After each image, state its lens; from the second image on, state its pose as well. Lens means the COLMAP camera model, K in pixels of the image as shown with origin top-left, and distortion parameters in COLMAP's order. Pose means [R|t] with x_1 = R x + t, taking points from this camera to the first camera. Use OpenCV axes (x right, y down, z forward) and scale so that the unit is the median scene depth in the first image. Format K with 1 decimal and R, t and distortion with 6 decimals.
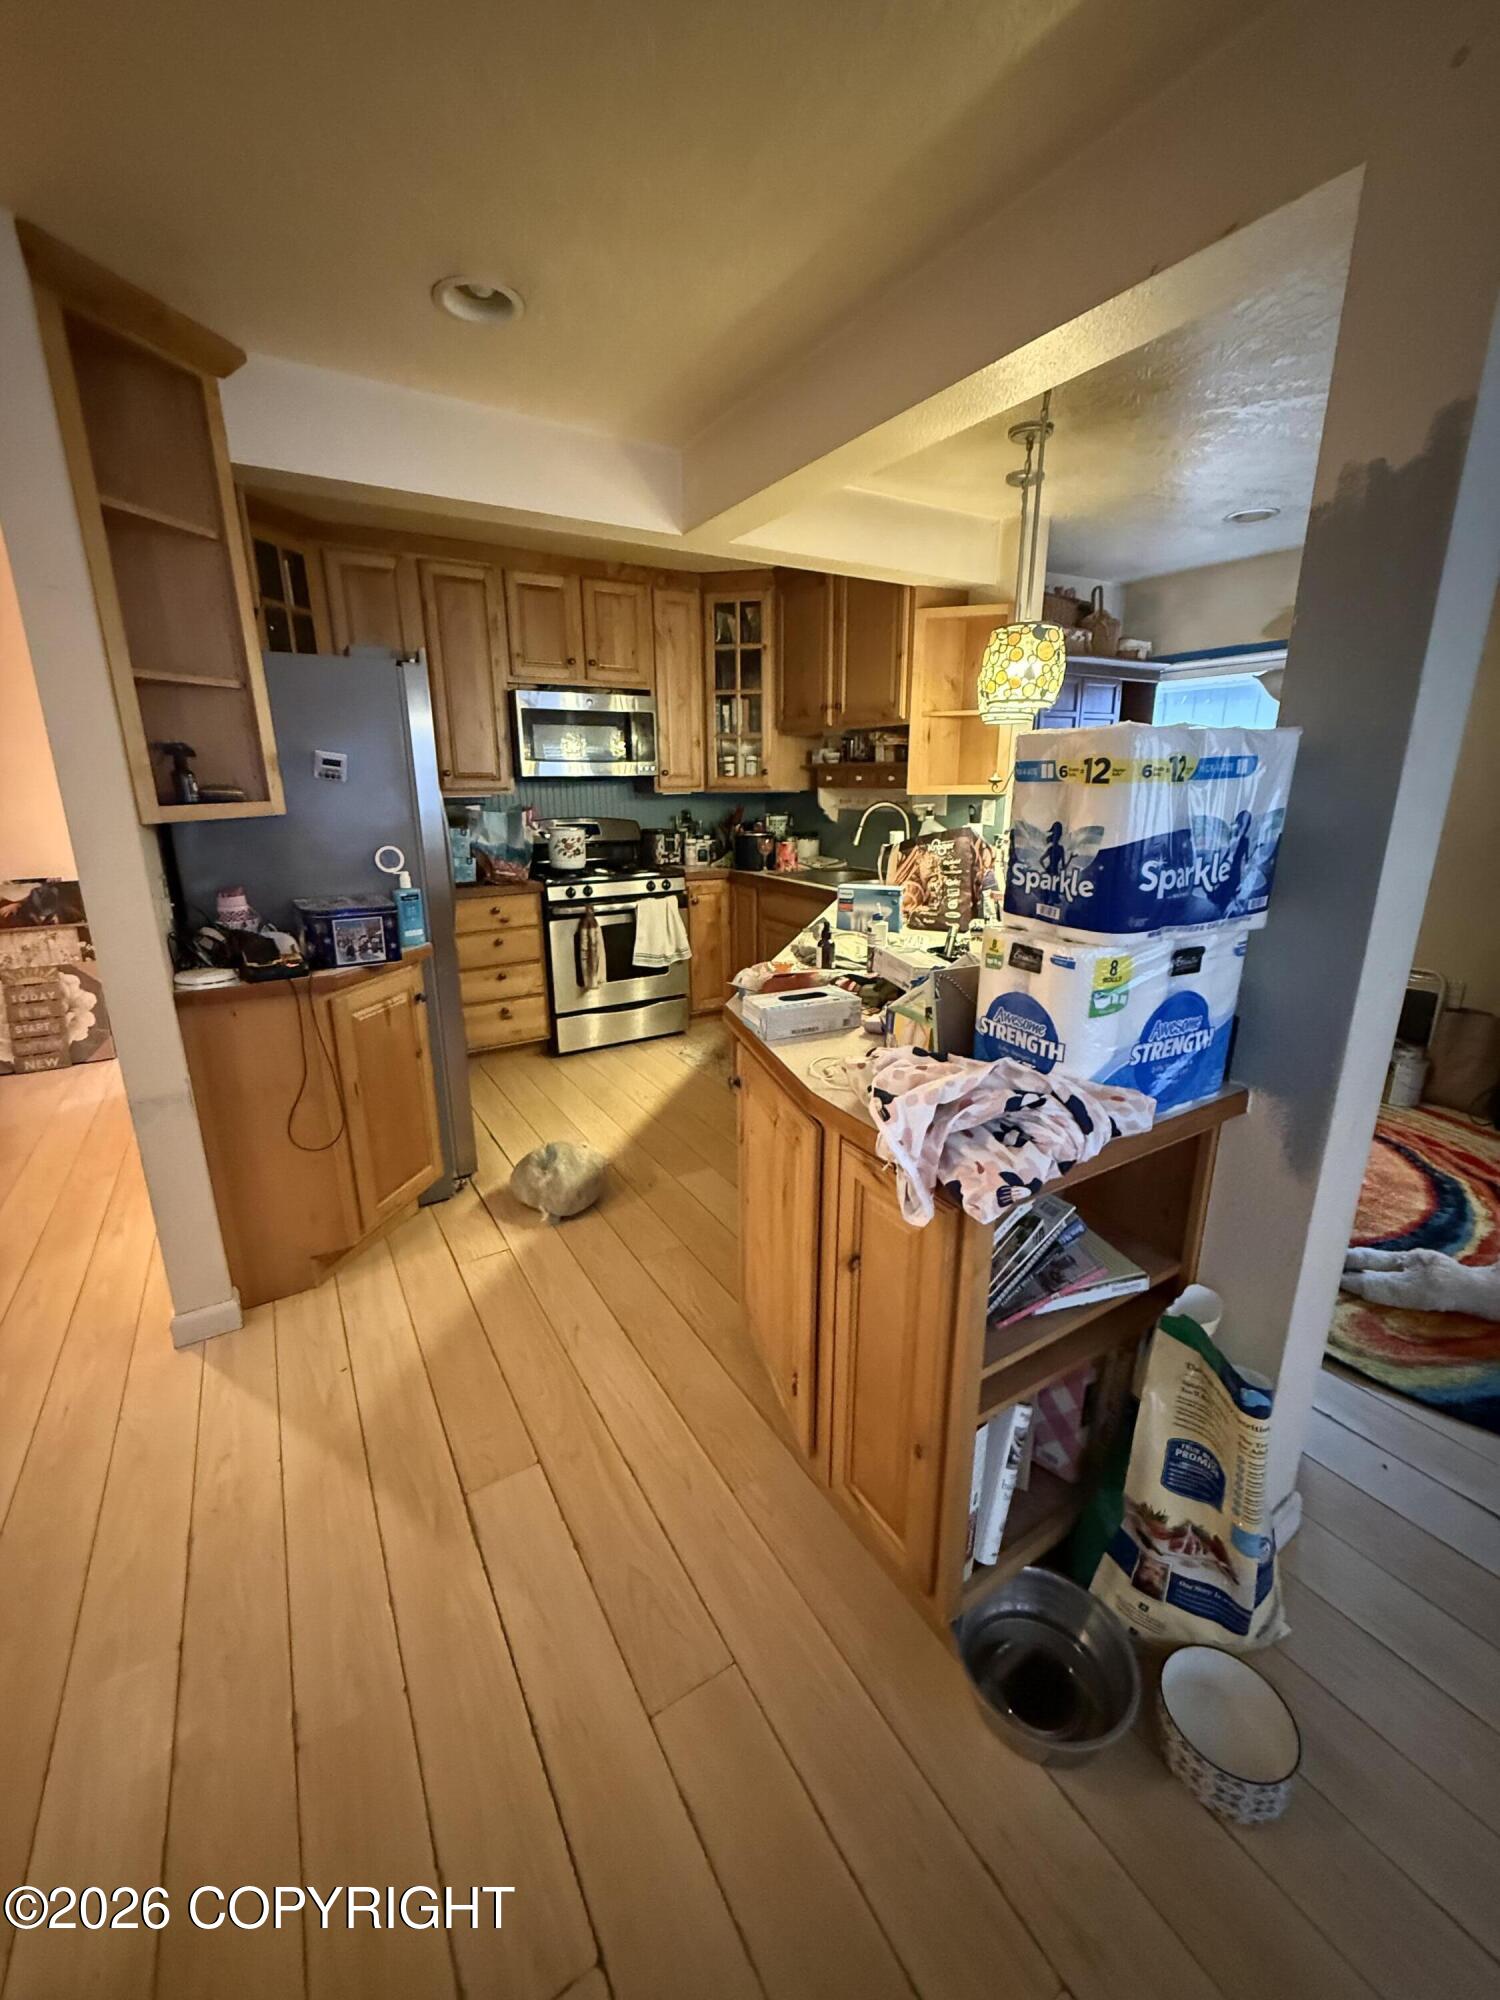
lens RADIAL K [[794.7, 0, 759.1], [0, 794.7, 994.0], [0, 0, 1]] dist [-0.000459, -0.000055]
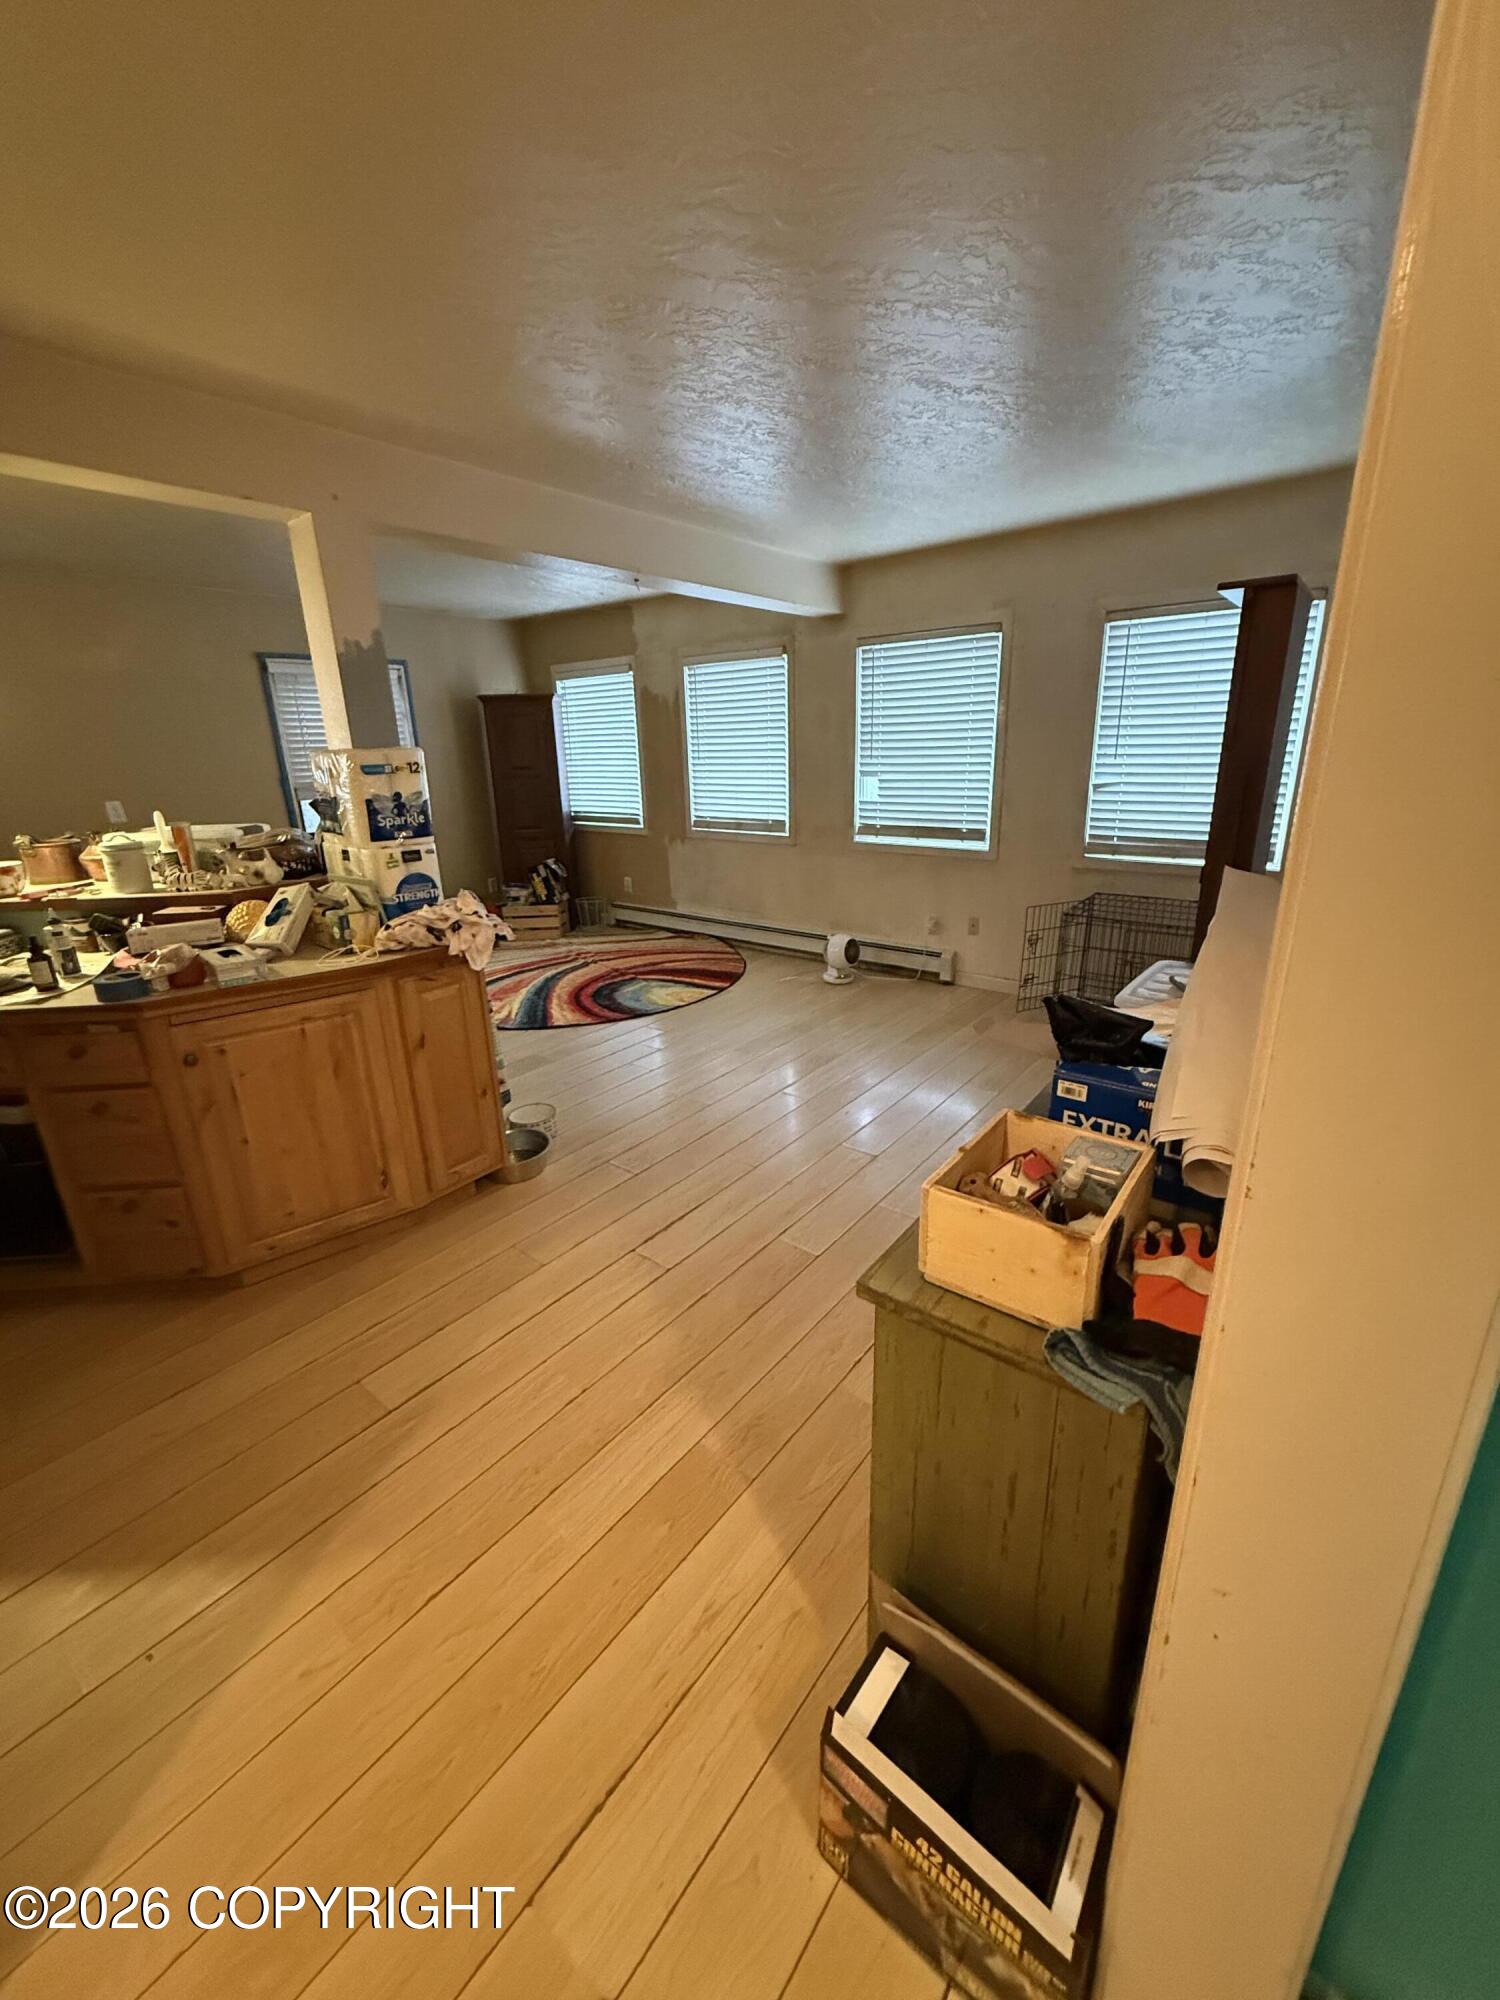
lens RADIAL K [[794.7, 0, 750.0], [0, 794.7, 999.4], [0, 0, 1]] dist [-0.000459, -0.000055]
pose [[-0.335589, -0.279414, 0.899615, -1.940538], [0.279284, 0.882549, 0.378296, -0.252069], [-0.899656, 0.378200, -0.218138, 0.770723]]
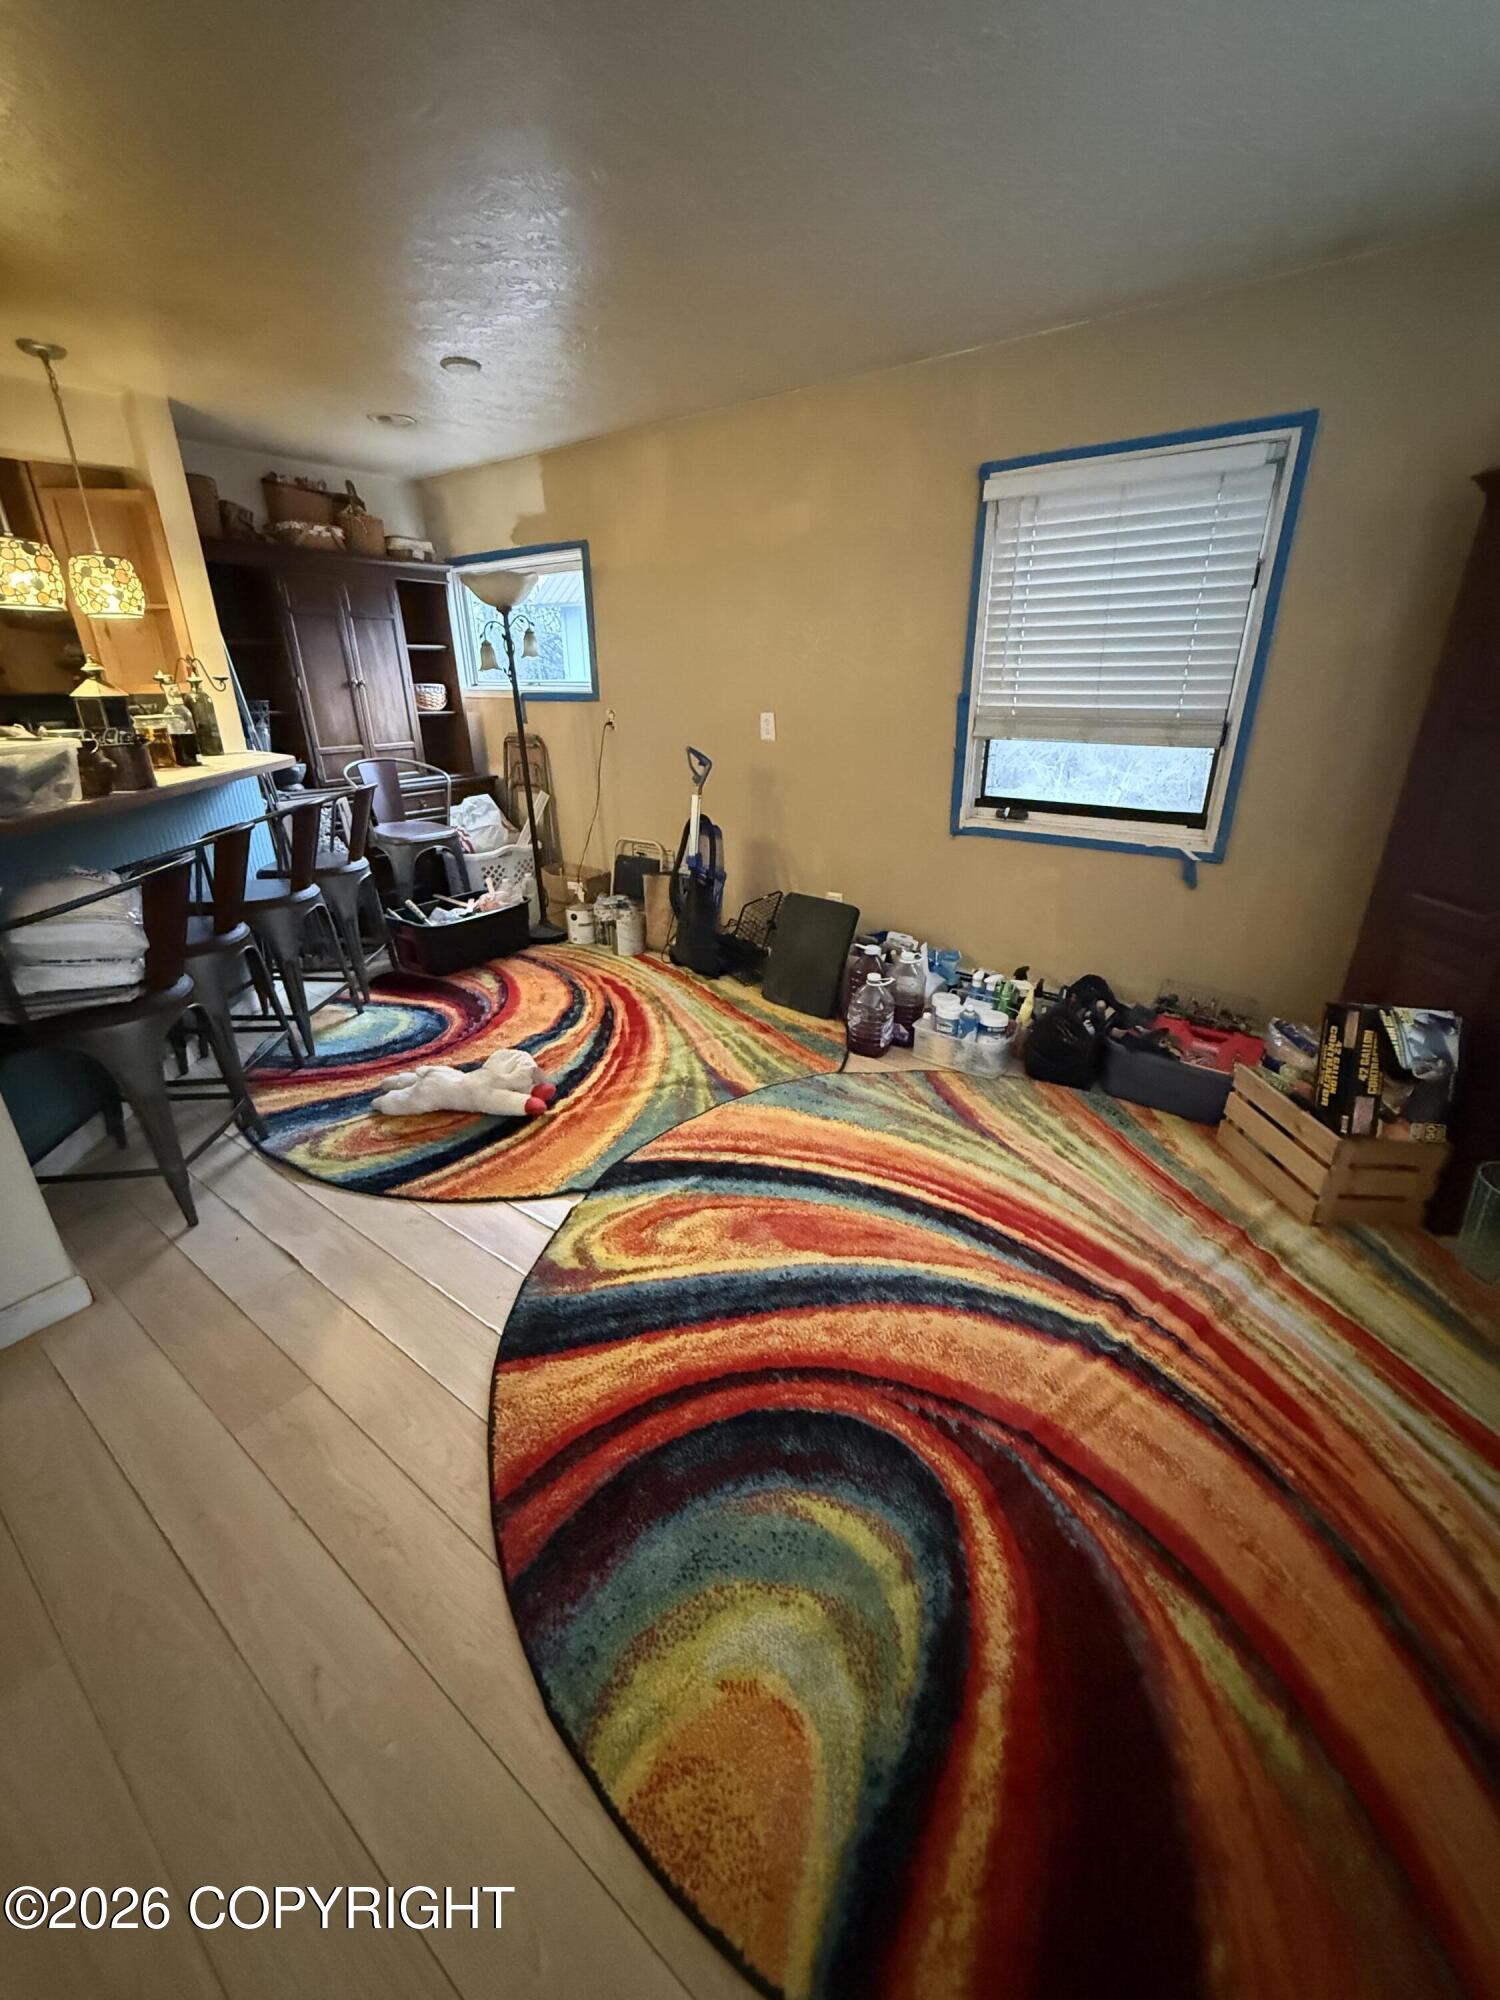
lens RADIAL K [[794.7, 0, 752.2], [0, 794.7, 992.9], [0, 0, 1]] dist [-0.000459, -0.000055]
pose [[0.933212, -0.135578, 0.332768, 2.307915], [0.098509, 0.987137, 0.125925, 0.249013], [-0.345560, -0.084734, 0.934563, -0.844657]]
